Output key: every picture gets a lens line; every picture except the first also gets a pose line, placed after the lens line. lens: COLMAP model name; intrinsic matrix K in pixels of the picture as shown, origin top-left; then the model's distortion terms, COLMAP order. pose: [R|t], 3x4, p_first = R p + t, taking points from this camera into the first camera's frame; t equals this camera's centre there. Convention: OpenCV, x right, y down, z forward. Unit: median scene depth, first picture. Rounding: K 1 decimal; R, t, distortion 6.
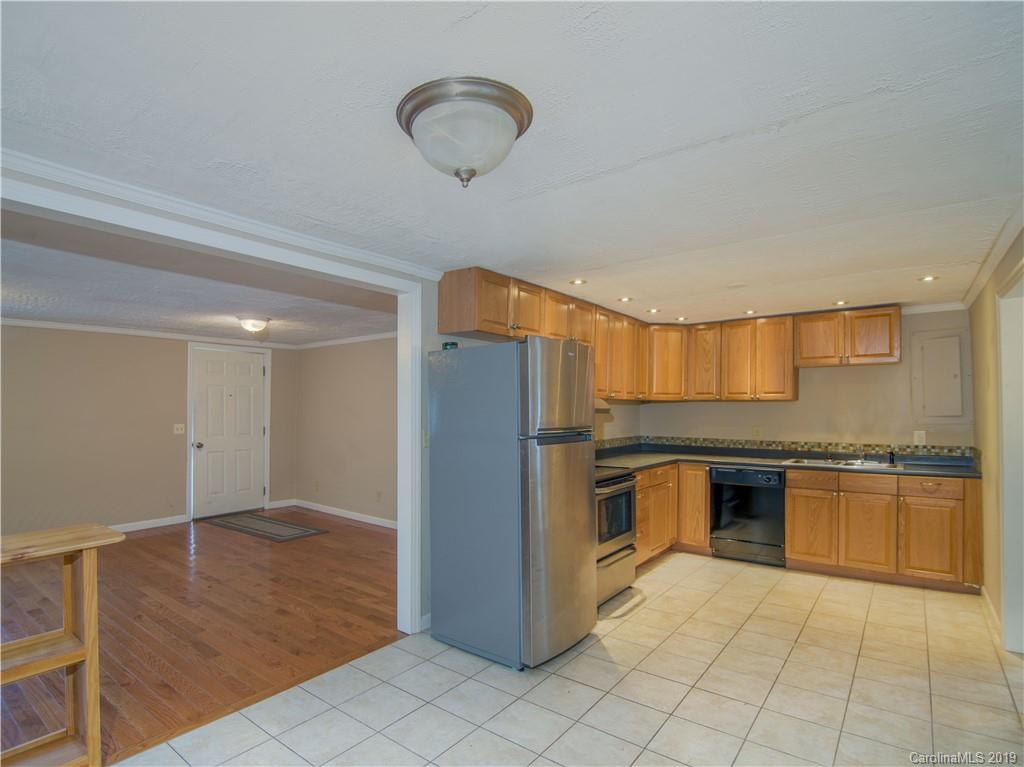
lens RADIAL K [[529.3, 0, 512.0], [0, 529.3, 383.5], [0, 0, 1]] dist [-0.003022, -0.000497]
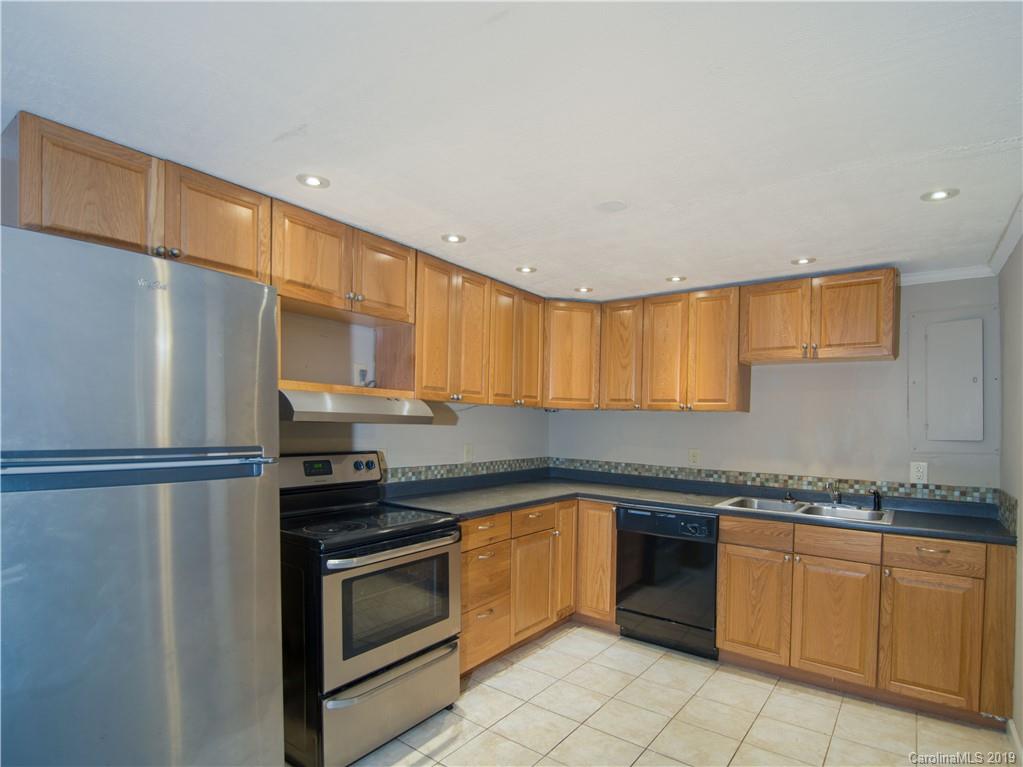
lens RADIAL K [[589.3, 0, 493.7], [0, 589.3, 393.8], [0, 0, 1]] dist [0.001244, -0.006939]
pose [[0.999329, 0.024832, 0.026937, 0.208417], [-0.024918, 0.999685, 0.002889, 0.014834], [-0.026857, -0.003558, 0.999633, 0.265874]]
